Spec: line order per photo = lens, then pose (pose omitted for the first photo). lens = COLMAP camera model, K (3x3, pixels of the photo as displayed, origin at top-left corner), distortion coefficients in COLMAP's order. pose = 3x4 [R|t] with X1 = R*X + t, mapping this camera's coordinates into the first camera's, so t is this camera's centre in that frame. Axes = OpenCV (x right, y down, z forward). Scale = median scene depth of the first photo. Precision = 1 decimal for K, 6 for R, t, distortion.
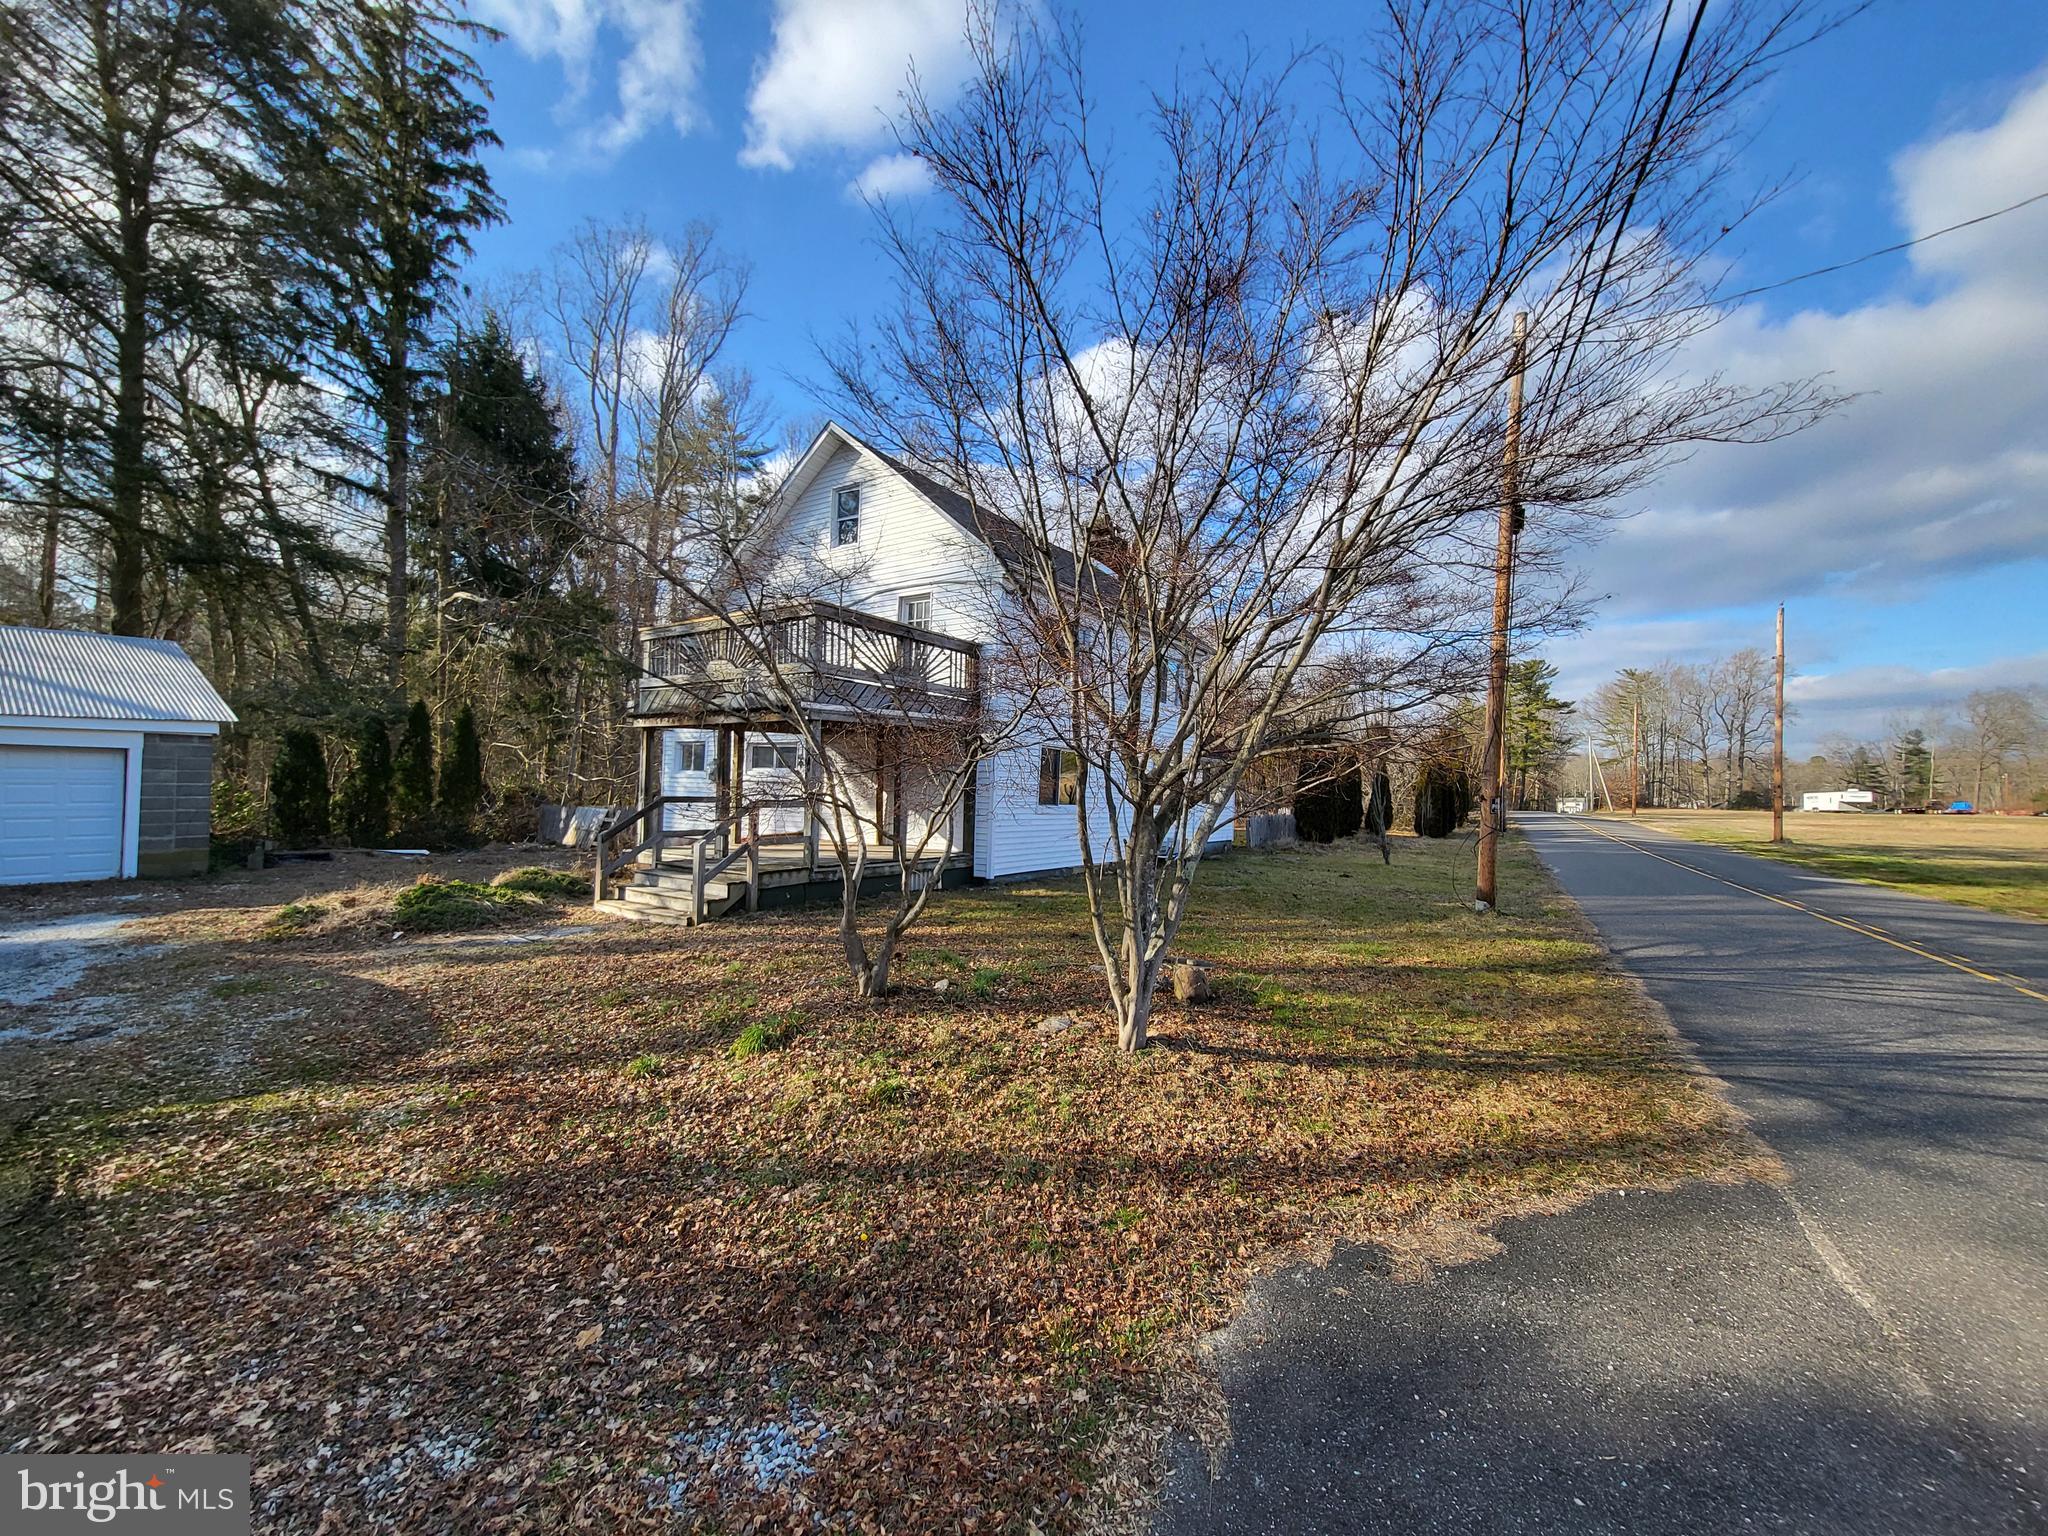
lens RADIAL K [[807.2, 0, 1017.9], [0, 807.2, 776.9], [0, 0, 1]] dist [0.000648, -0.000725]
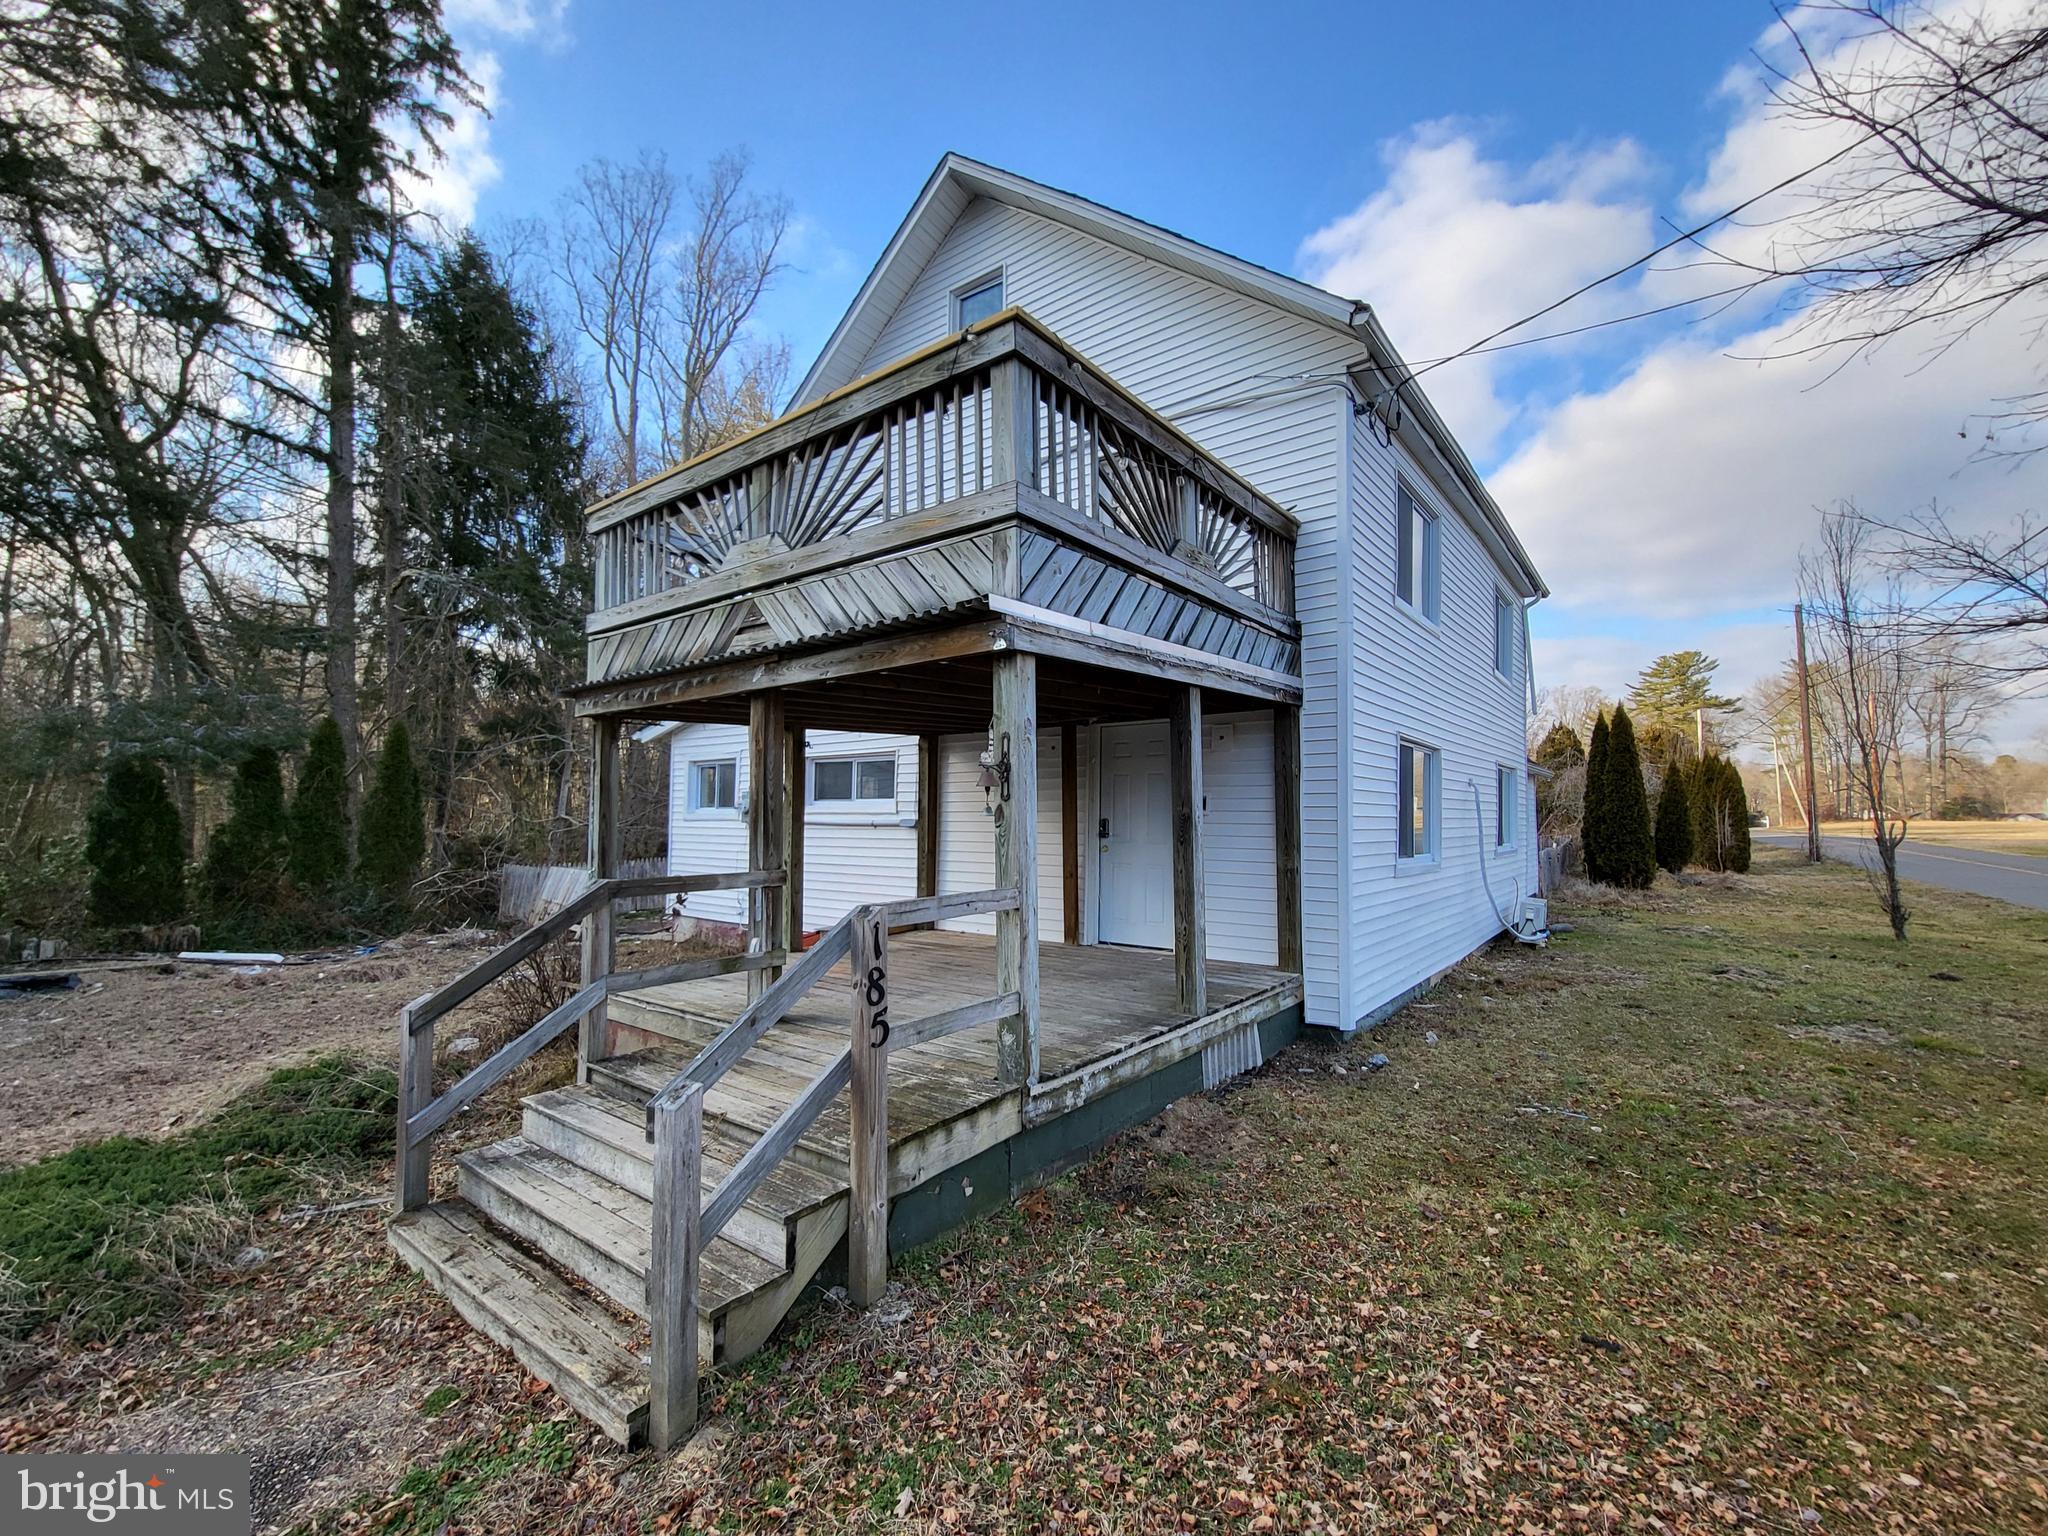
lens RADIAL K [[861.7, 0, 1018.6], [0, 861.7, 770.6], [0, 0, 1]] dist [0.000866, -0.000088]
pose [[0.997584, -0.029486, -0.062903, -0.103457], [0.026948, 0.998803, -0.040828, -0.002391], [0.064031, 0.039034, 0.997184, 0.283087]]
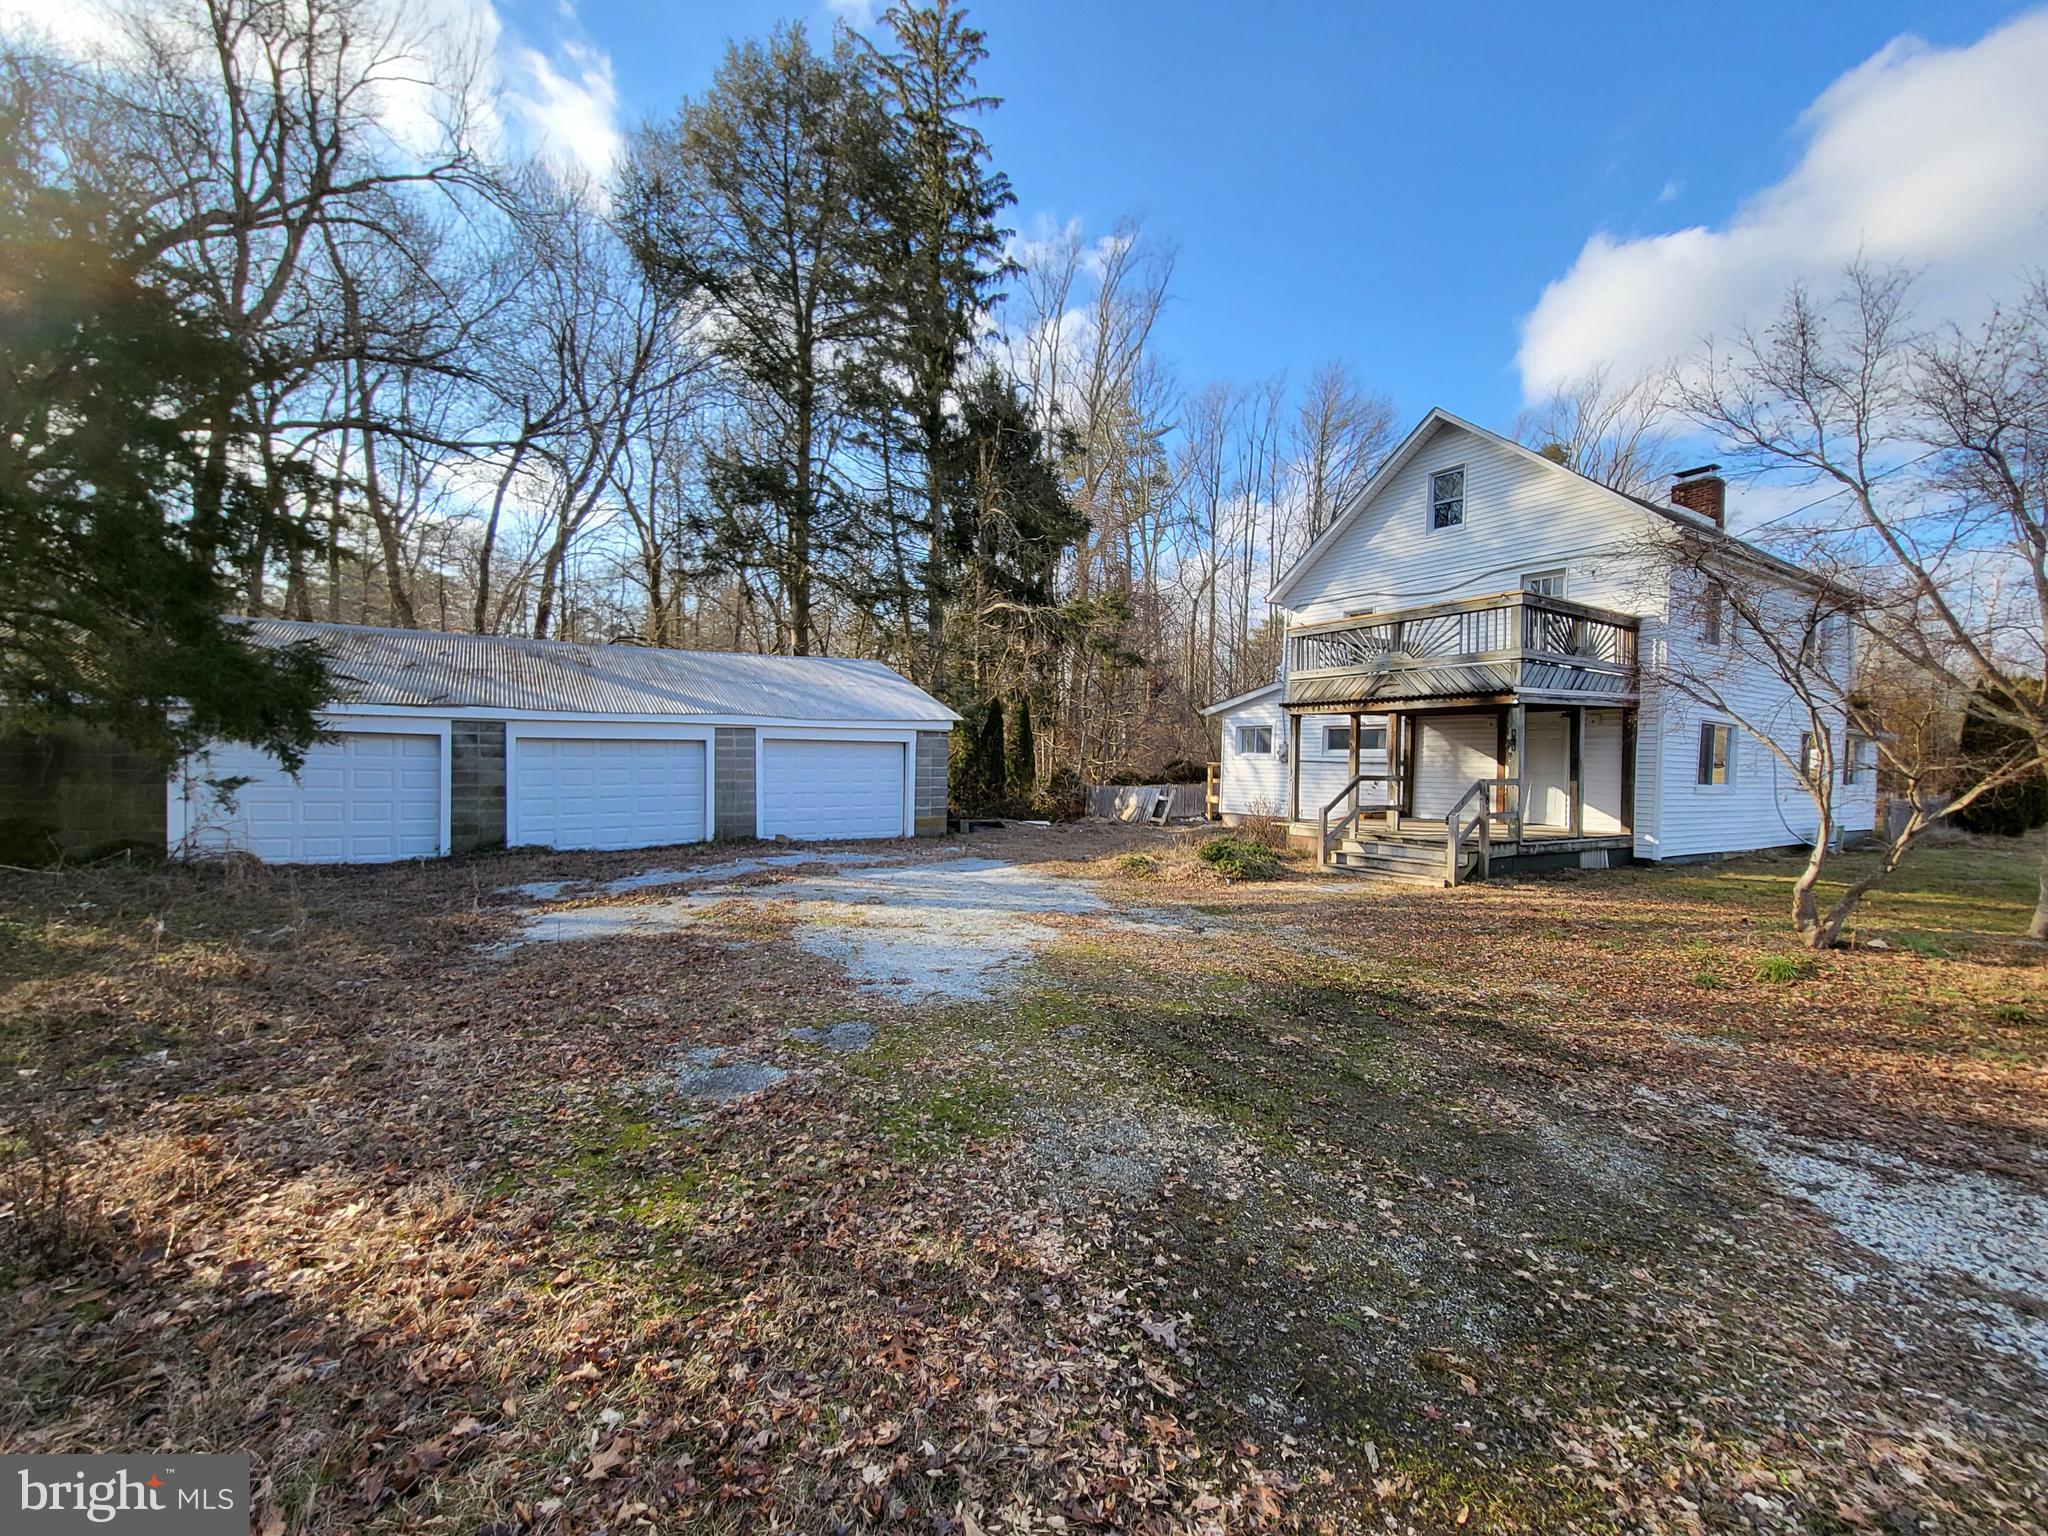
lens RADIAL K [[861.7, 0, 1014.2], [0, 861.7, 773.6], [0, 0, 1]] dist [0.000866, -0.000088]
pose [[0.916147, -0.003763, -0.400825, -0.182754], [0.010610, 0.999833, 0.014865, -0.000692], [0.400702, -0.017871, 0.916034, -0.139441]]
